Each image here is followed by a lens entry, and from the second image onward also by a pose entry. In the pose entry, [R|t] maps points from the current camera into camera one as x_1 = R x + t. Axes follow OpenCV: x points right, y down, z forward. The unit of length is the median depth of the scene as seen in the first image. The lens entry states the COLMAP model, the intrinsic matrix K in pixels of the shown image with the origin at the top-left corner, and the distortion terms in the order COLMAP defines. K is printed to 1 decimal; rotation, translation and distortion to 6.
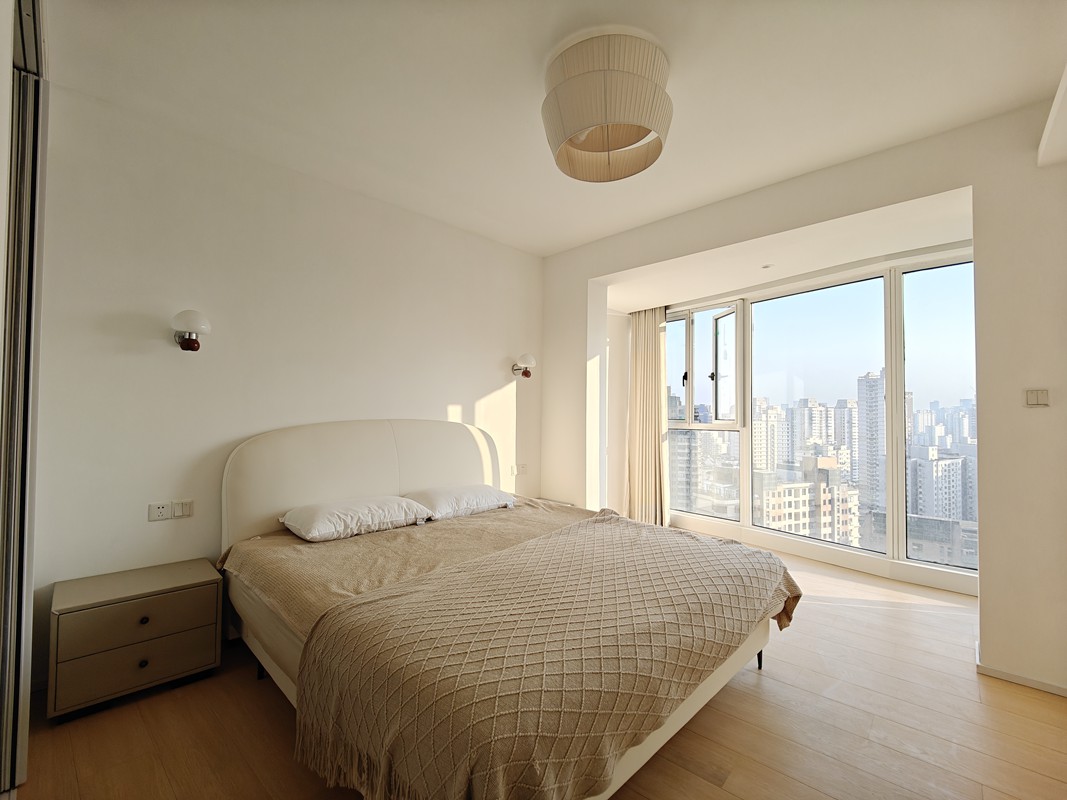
lens RADIAL K [[465.0, 0, 537.9], [0, 465.0, 401.4], [0, 0, 1]] dist [0.004426, 0.000016]
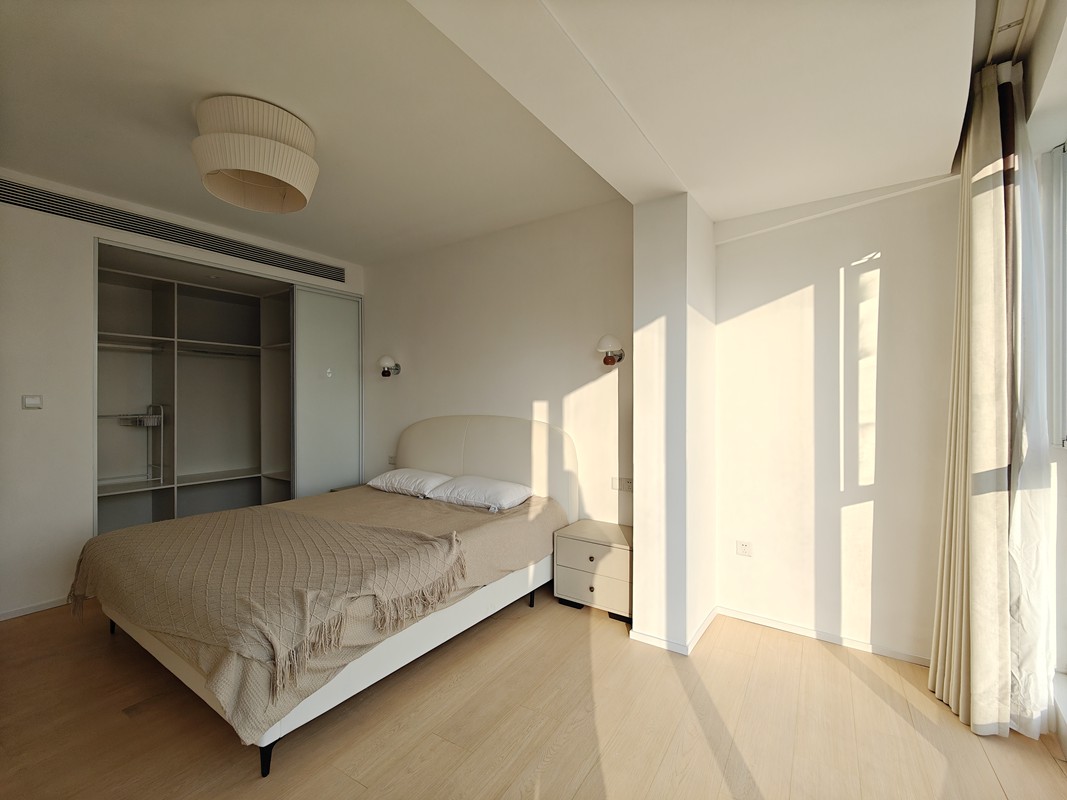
lens RADIAL K [[465.0, 0, 537.9], [0, 465.0, 401.4], [0, 0, 1]] dist [0.004426, 0.000016]
pose [[0.169559, -0.001911, -0.985518, 0.801676], [0.031053, 0.999512, 0.003405, 0.002849], [0.985031, -0.031181, 0.169536, 0.835639]]
